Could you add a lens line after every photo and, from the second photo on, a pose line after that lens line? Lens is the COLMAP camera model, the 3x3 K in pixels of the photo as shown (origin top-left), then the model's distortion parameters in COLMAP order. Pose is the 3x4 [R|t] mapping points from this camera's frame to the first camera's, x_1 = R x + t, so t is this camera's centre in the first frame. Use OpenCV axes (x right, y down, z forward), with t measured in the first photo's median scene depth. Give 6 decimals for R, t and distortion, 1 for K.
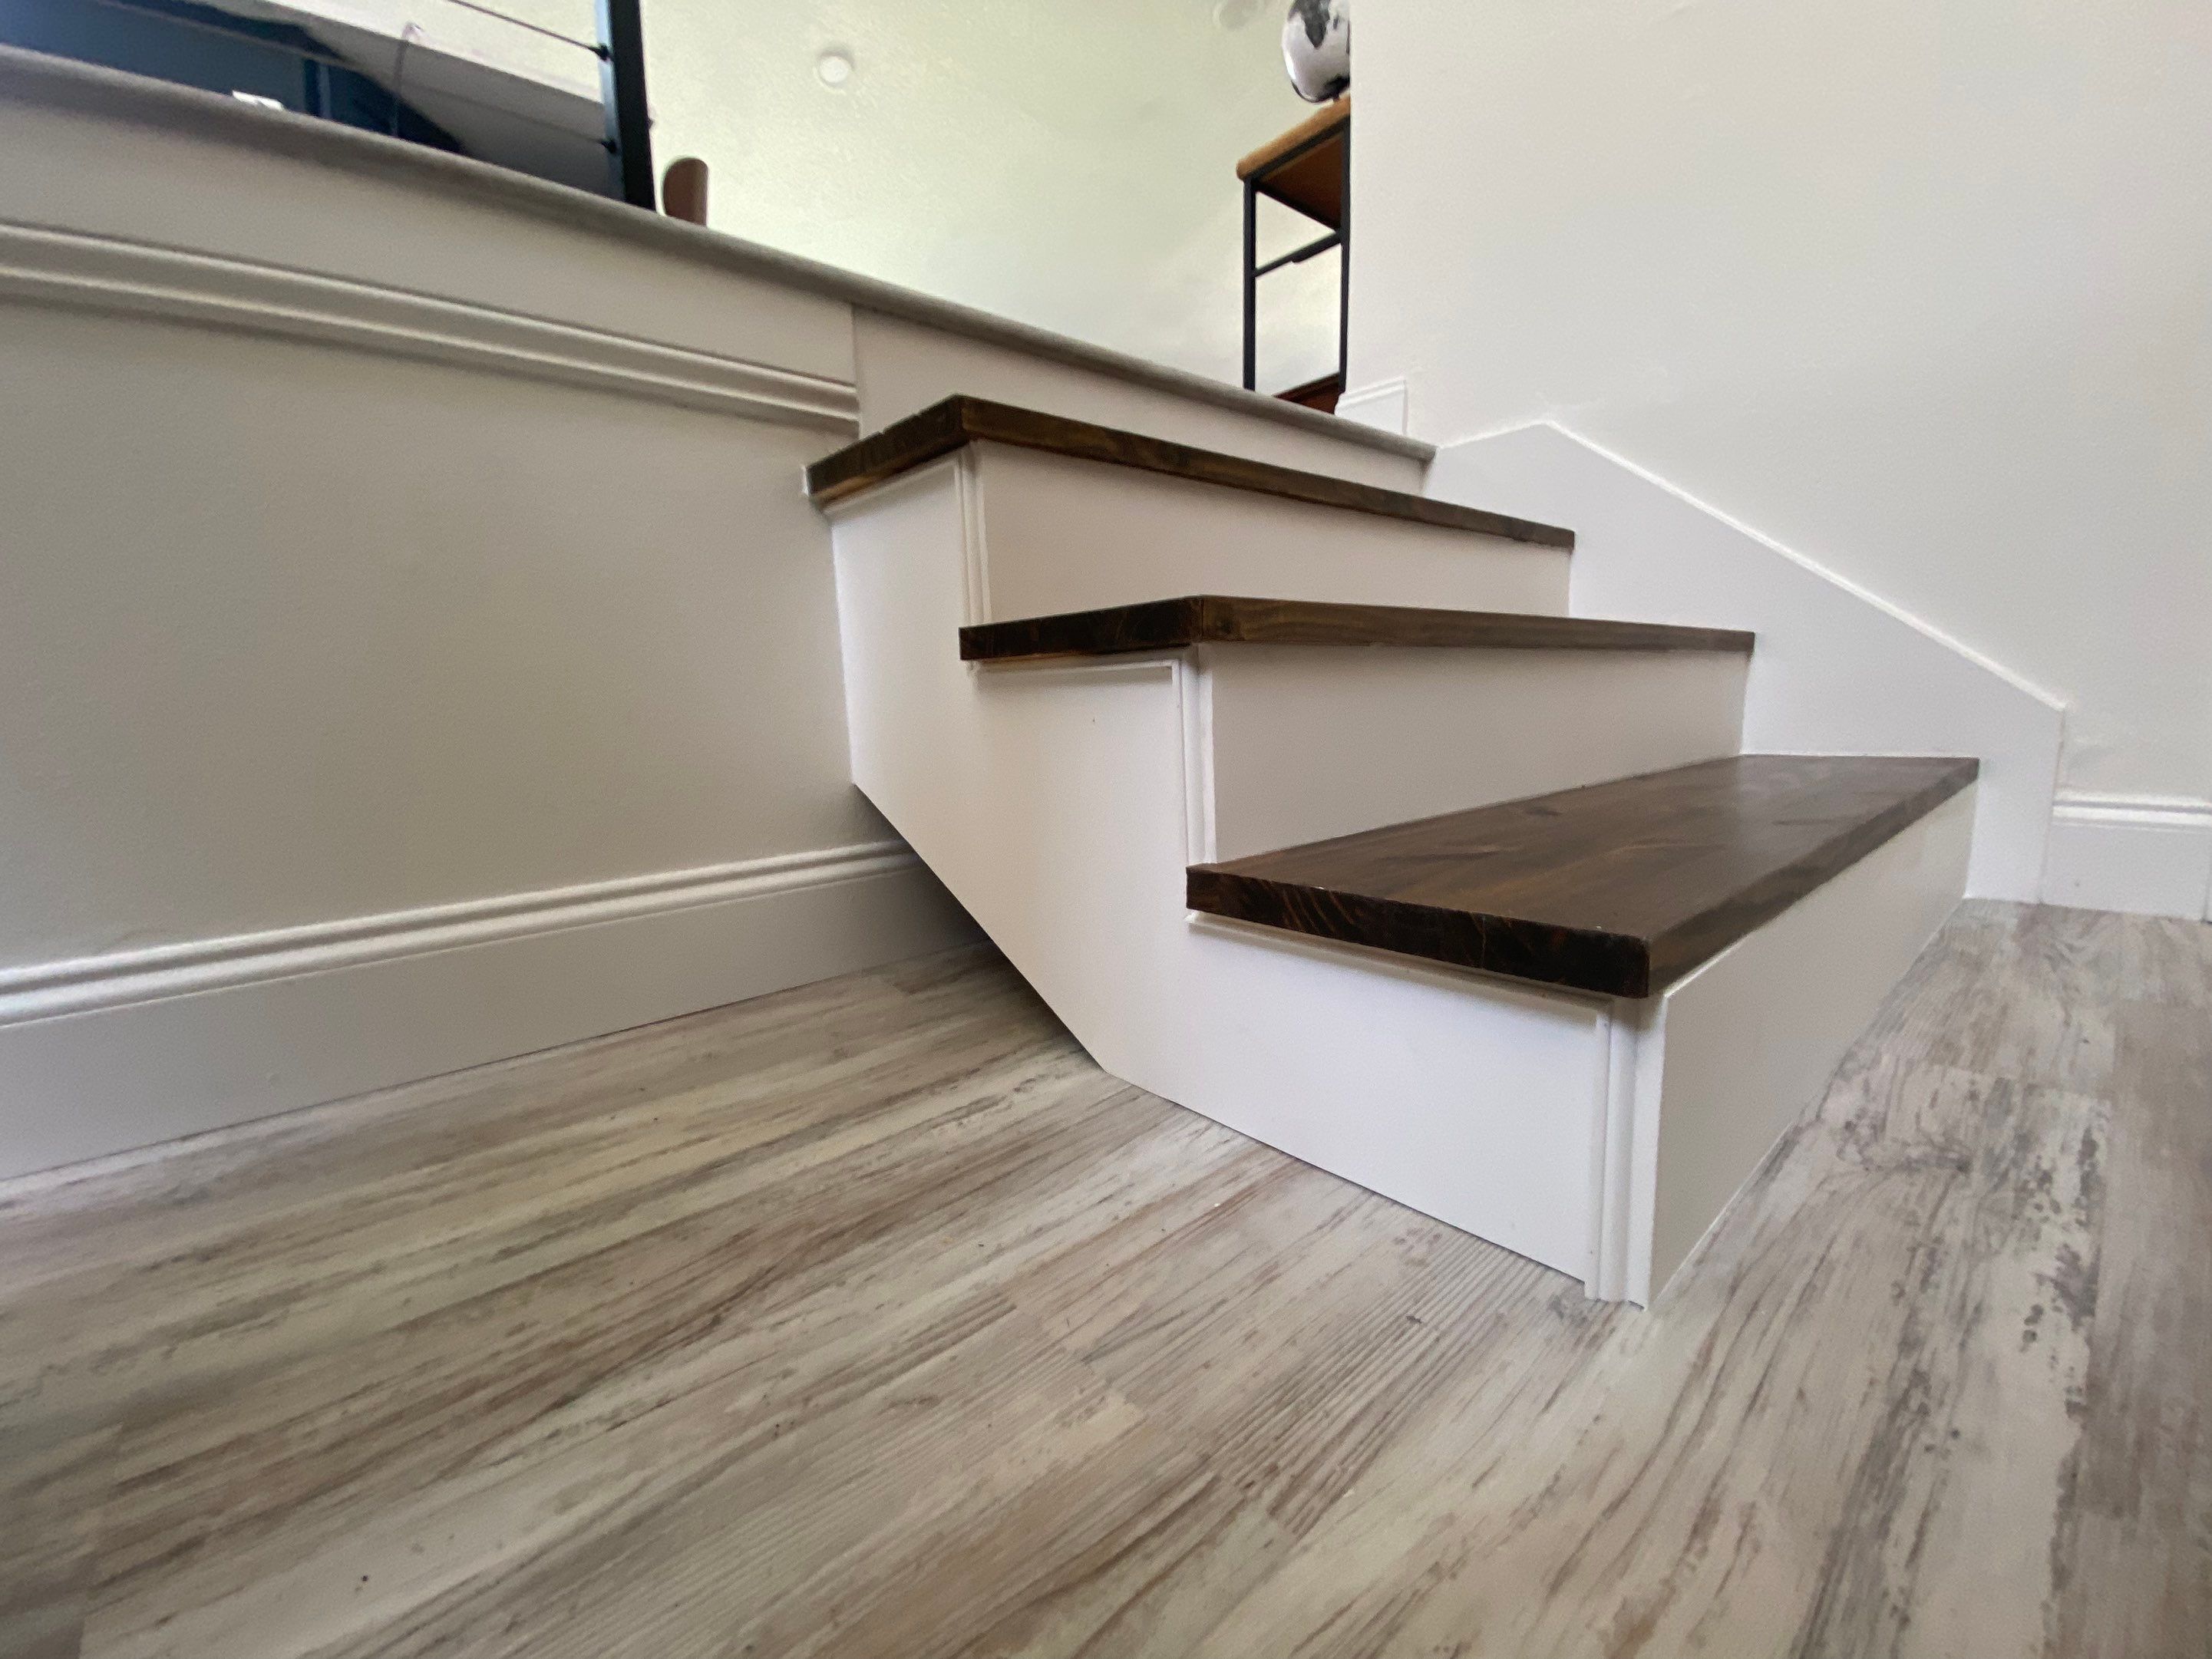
lens RADIAL K [[914.5, 0, 1062.2], [0, 914.5, 818.3], [0, 0, 1]] dist [0.006689, -0.013804]
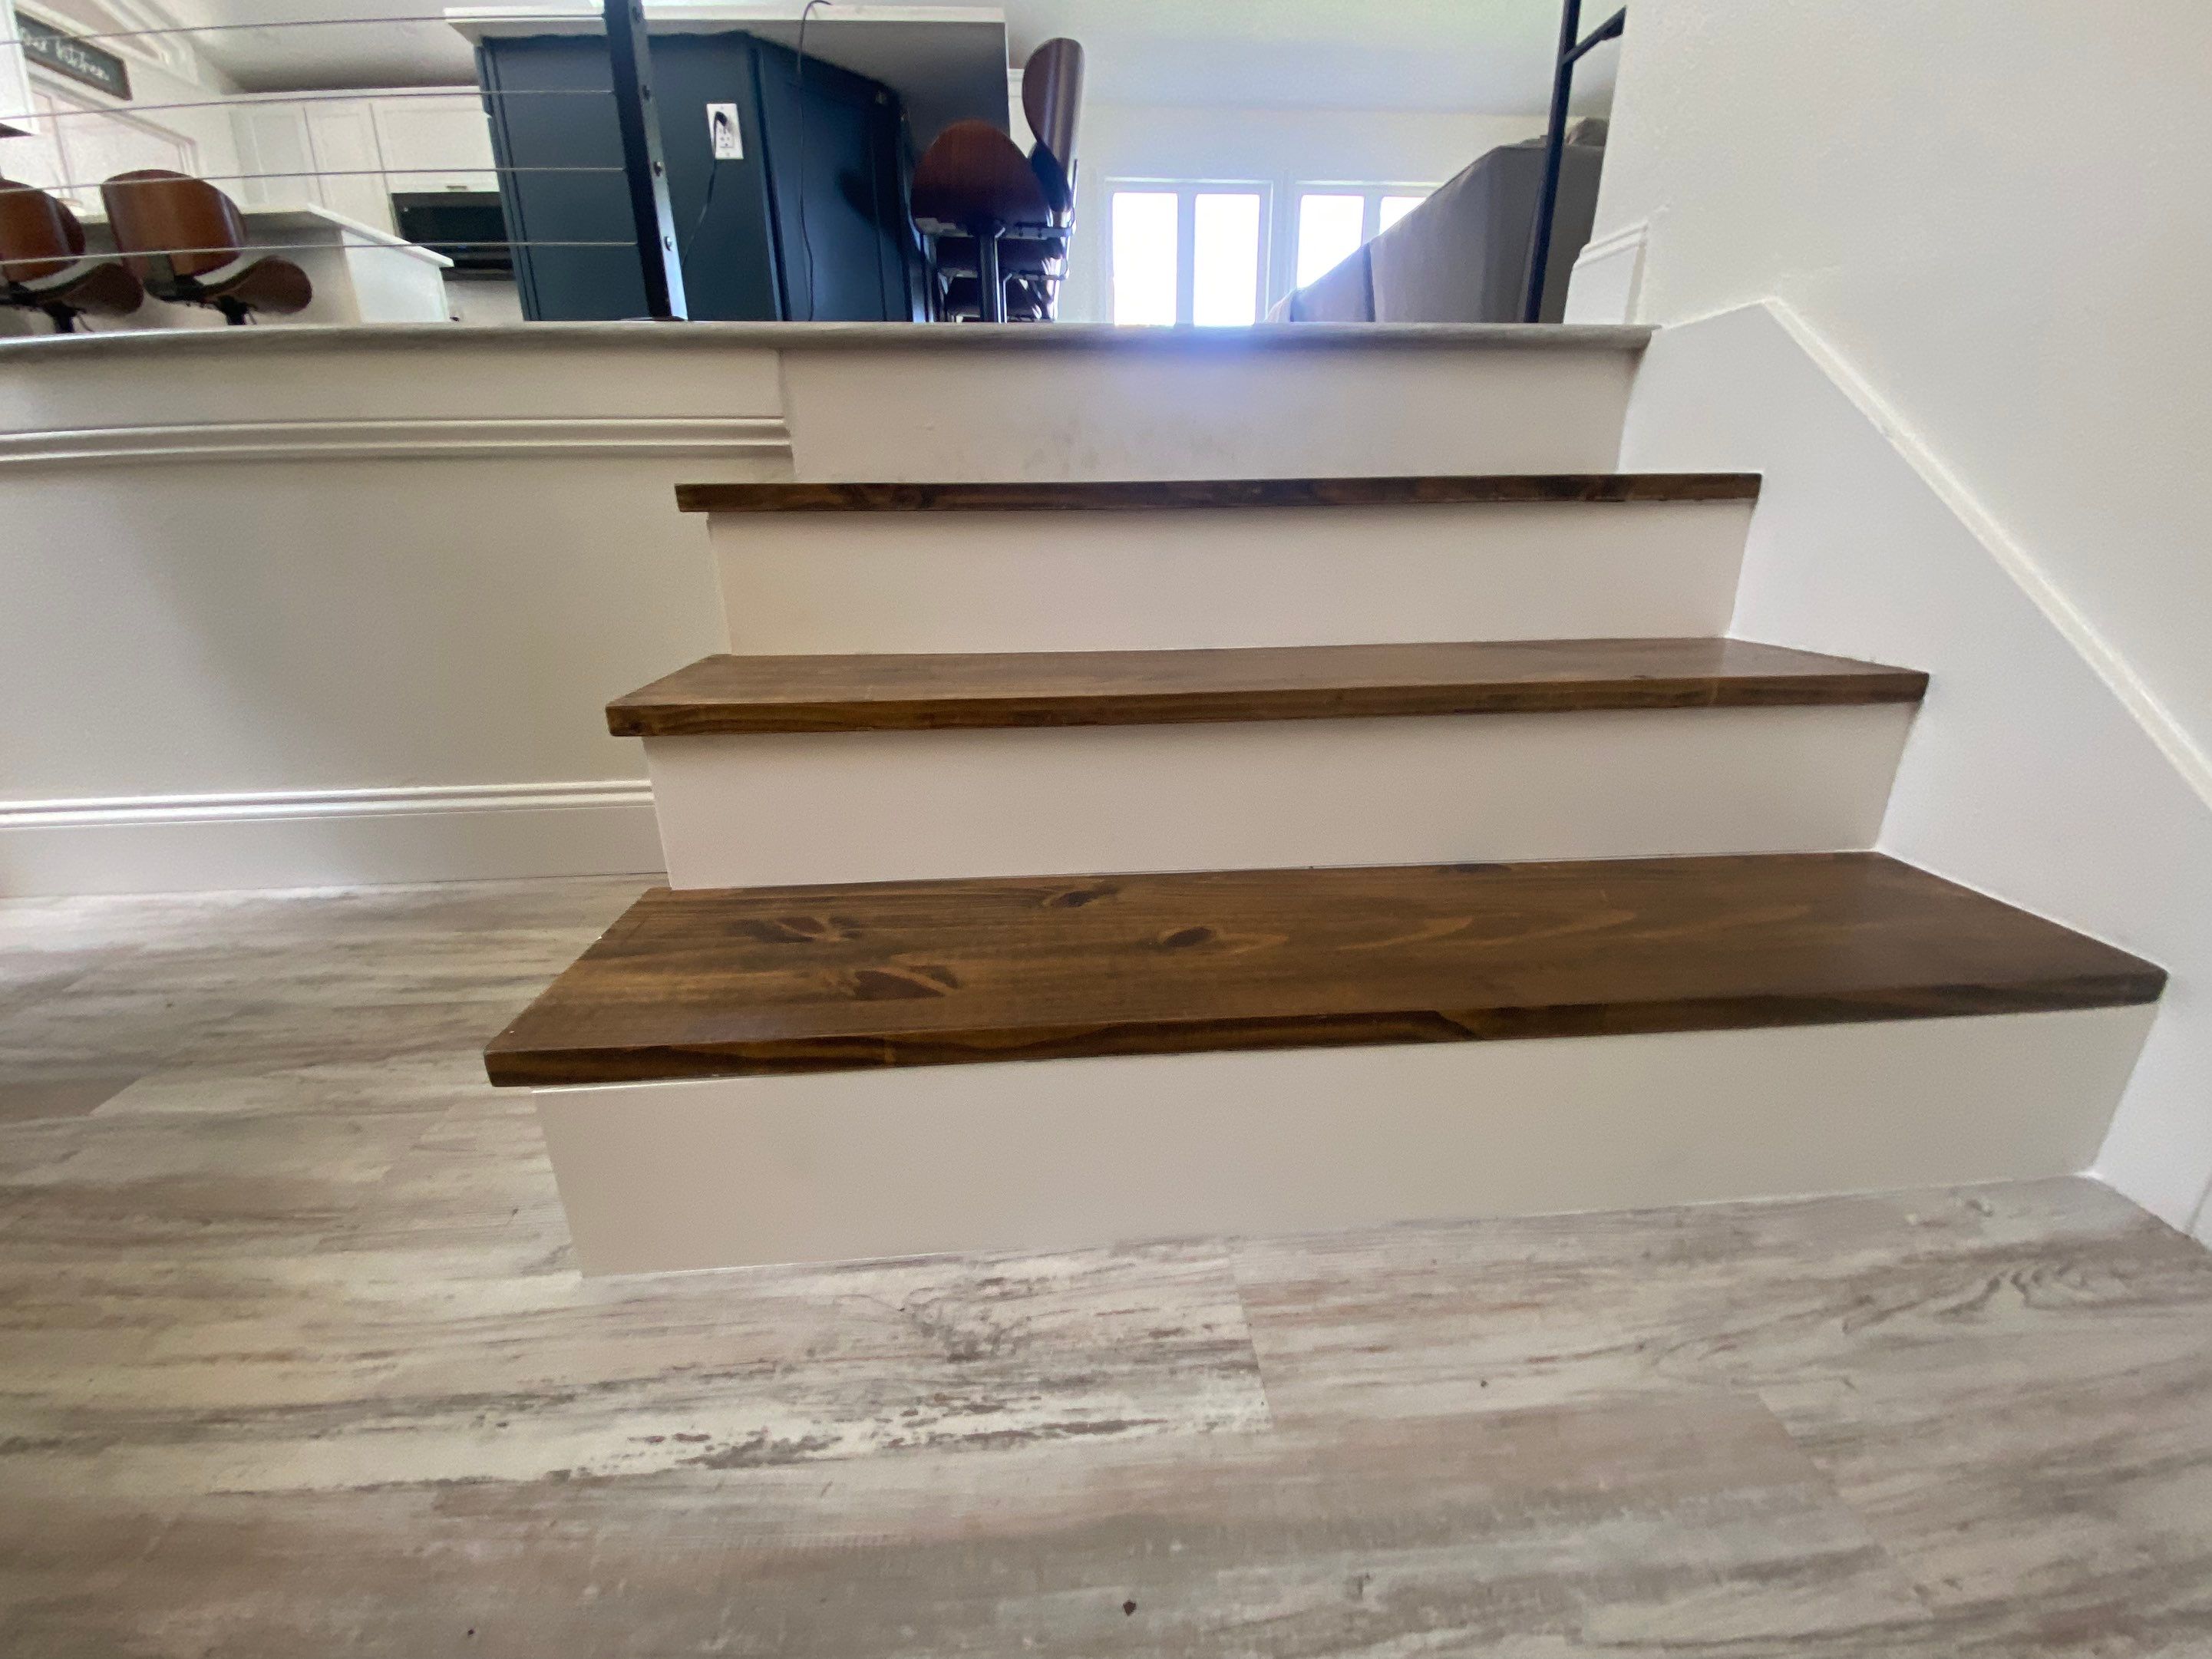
lens RADIAL K [[914.5, 0, 1099.4], [0, 914.5, 816.2], [0, 0, 1]] dist [0.006689, -0.013804]
pose [[0.802715, 0.213009, -0.557024, 1.660620], [-0.090746, 0.966787, 0.238933, -0.514338], [0.589418, -0.141247, 0.795384, 0.356602]]
